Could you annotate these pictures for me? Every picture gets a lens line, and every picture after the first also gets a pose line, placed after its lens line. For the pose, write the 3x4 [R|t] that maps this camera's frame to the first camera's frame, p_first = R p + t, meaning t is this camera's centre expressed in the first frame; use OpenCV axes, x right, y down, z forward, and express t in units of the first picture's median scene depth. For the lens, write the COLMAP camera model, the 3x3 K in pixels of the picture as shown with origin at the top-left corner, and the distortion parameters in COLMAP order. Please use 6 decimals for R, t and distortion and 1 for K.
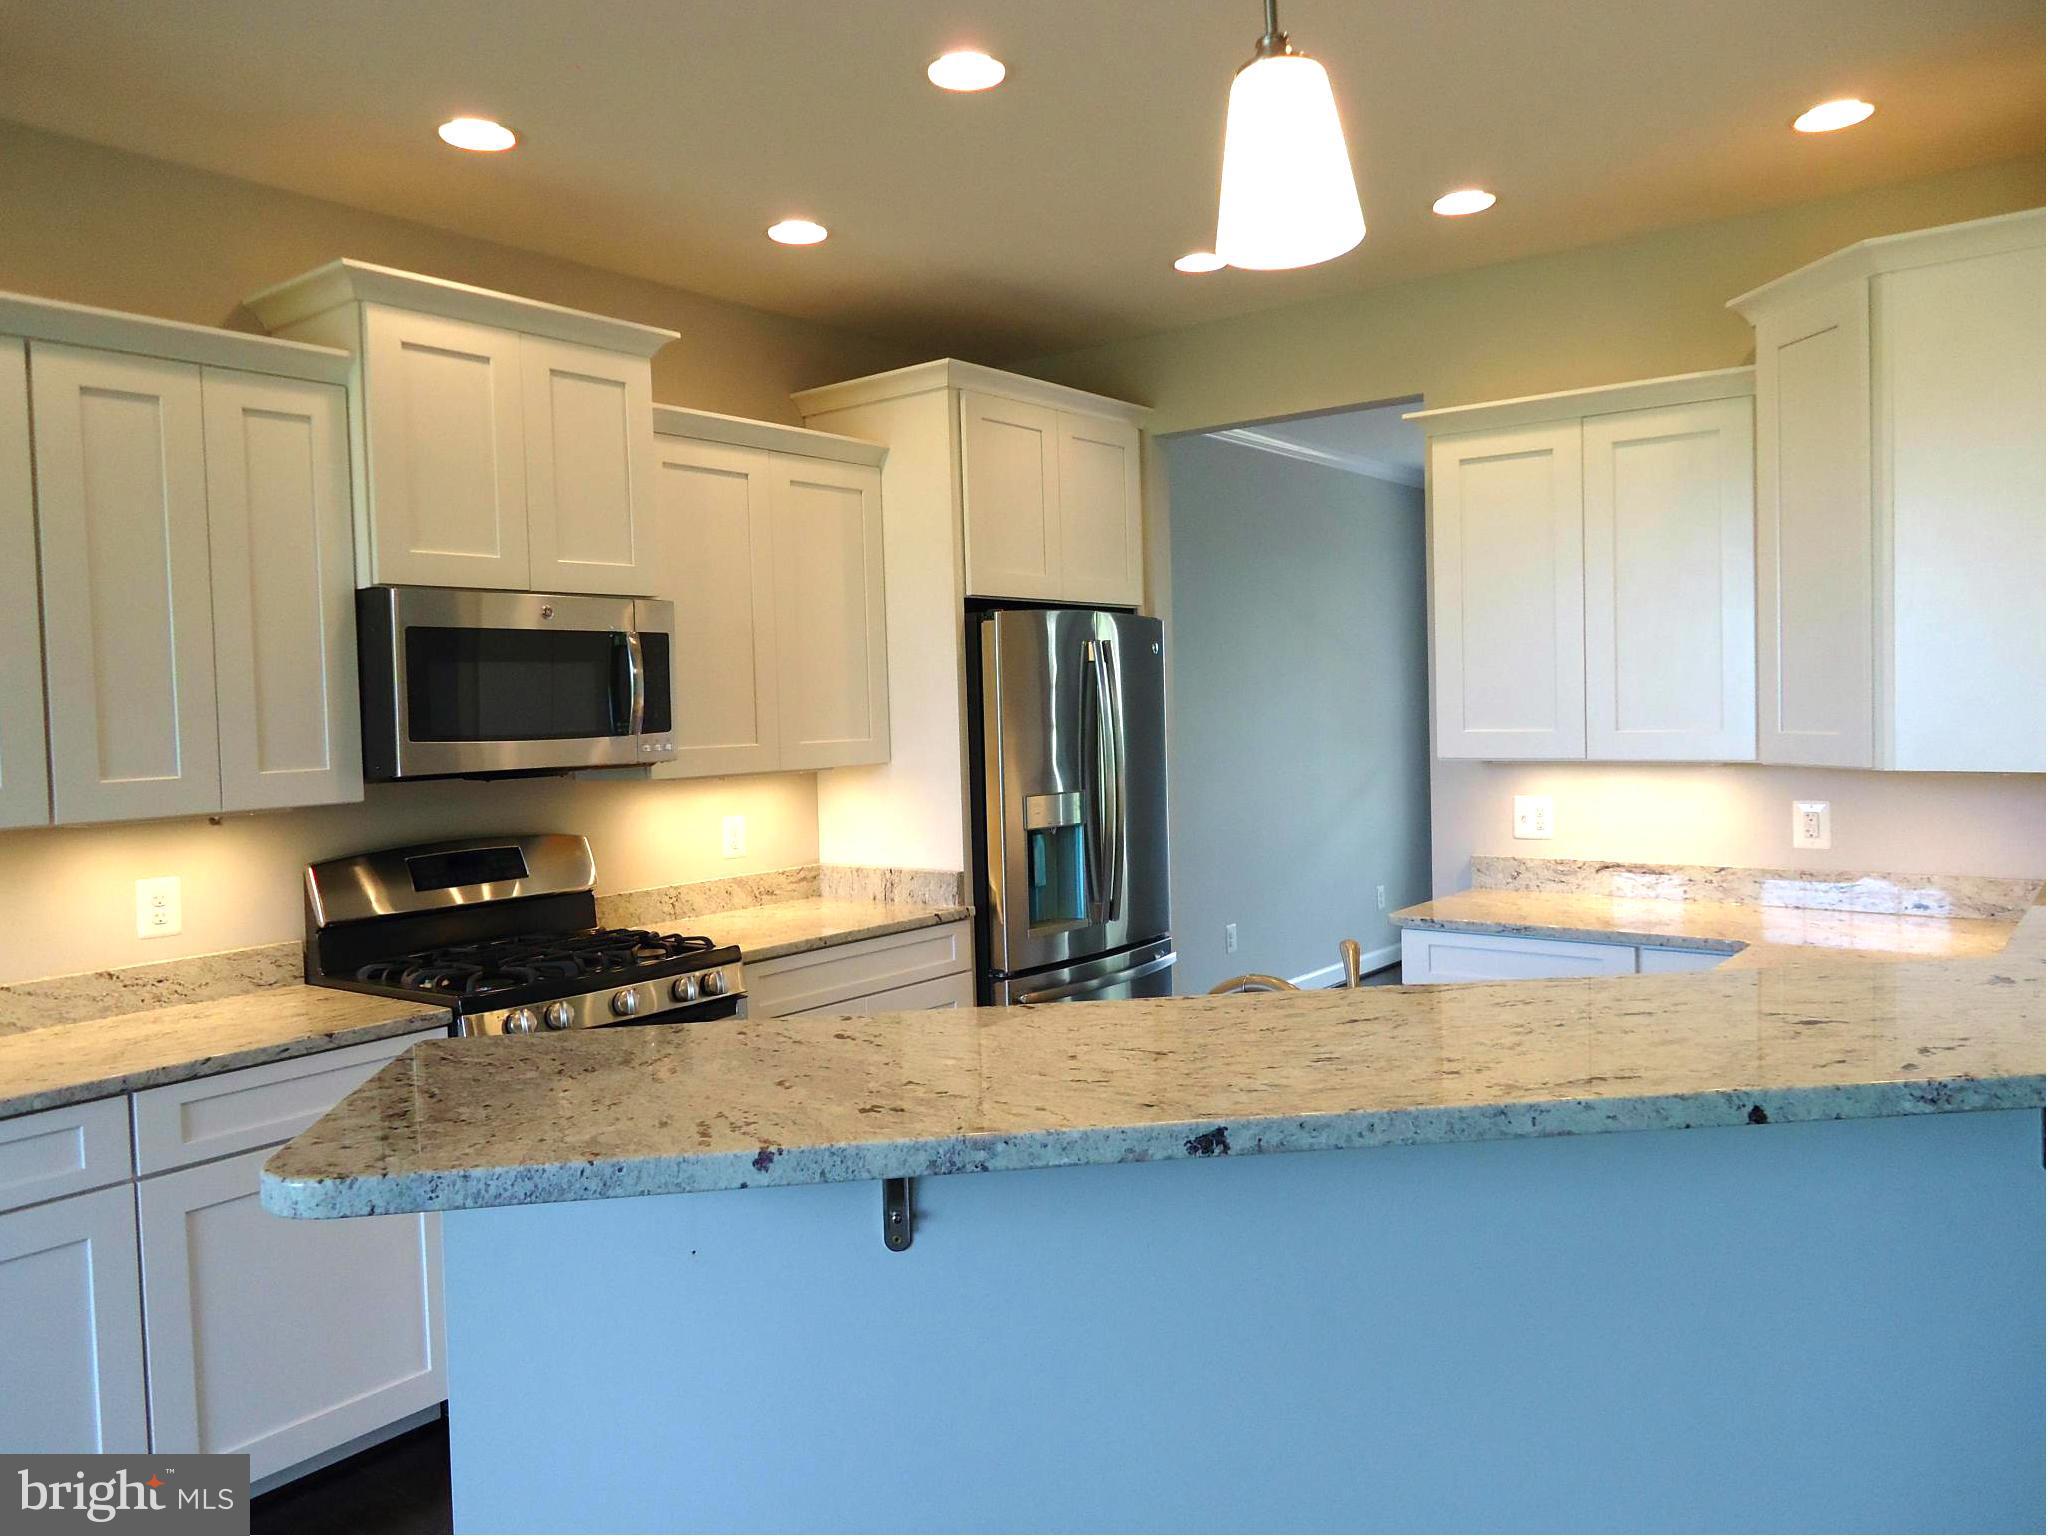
lens RADIAL K [[1513.8, 0, 1024.5], [0, 1513.8, 747.8], [0, 0, 1]] dist [-0.009681, 0.007673]
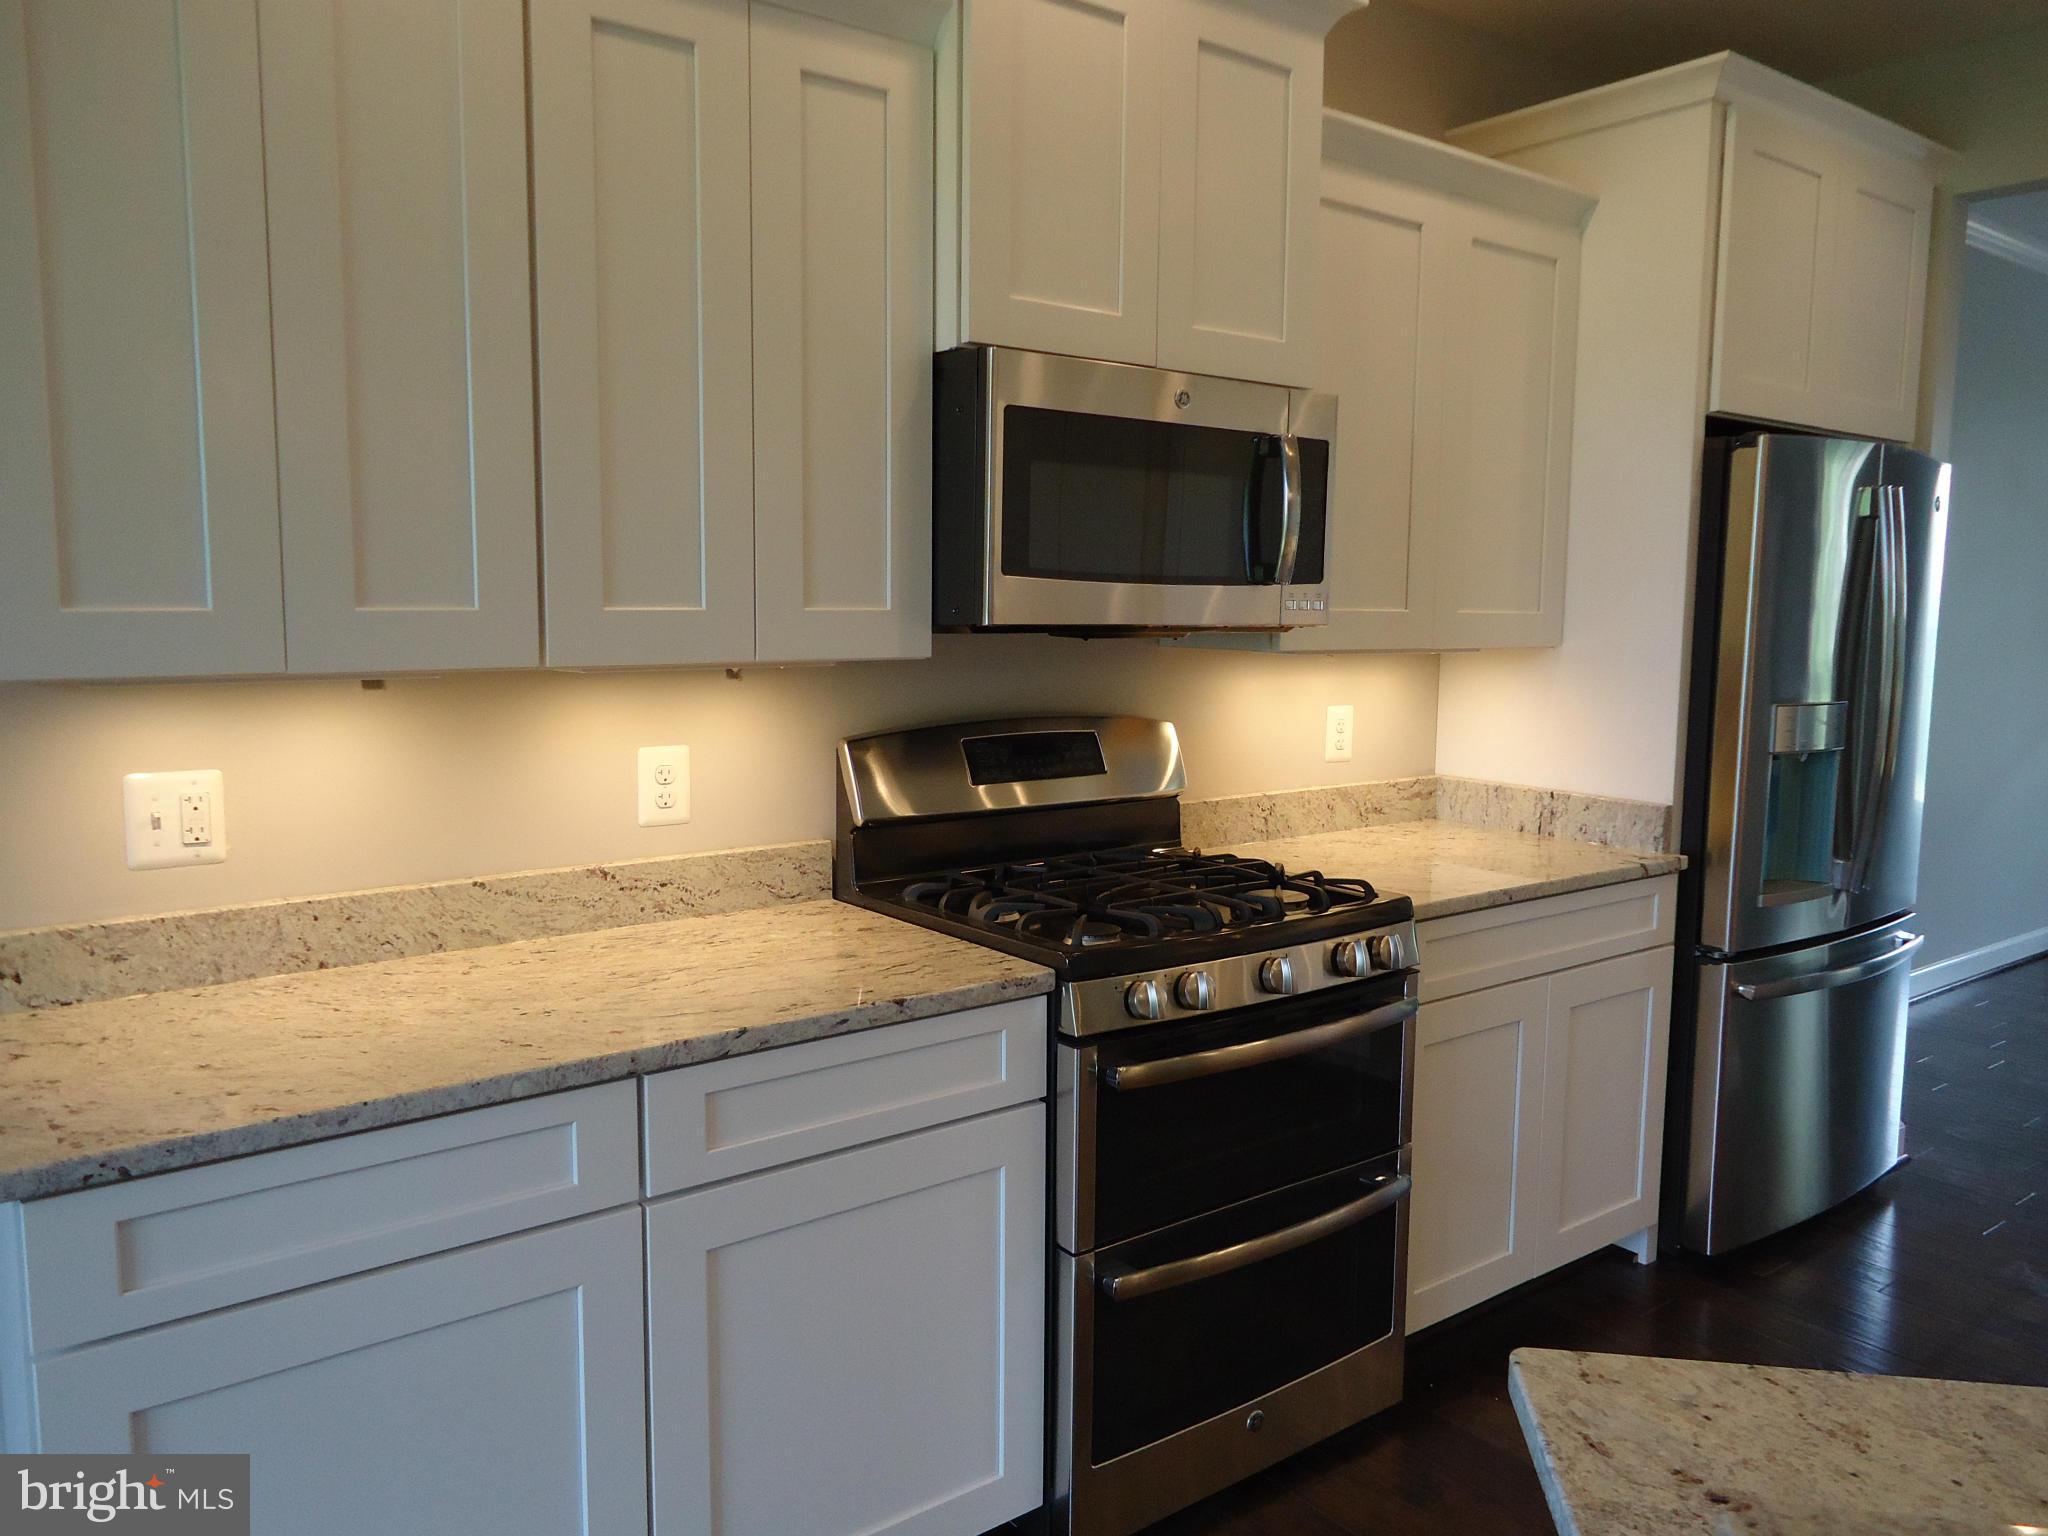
lens RADIAL K [[1513.8, 0, 1027.4], [0, 1513.8, 773.0], [0, 0, 1]] dist [-0.009681, 0.007673]
pose [[0.966838, 0.076465, -0.243674, -0.206172], [-0.053228, 0.993506, 0.100564, 0.014320], [0.249781, -0.084259, 0.964629, 0.307768]]
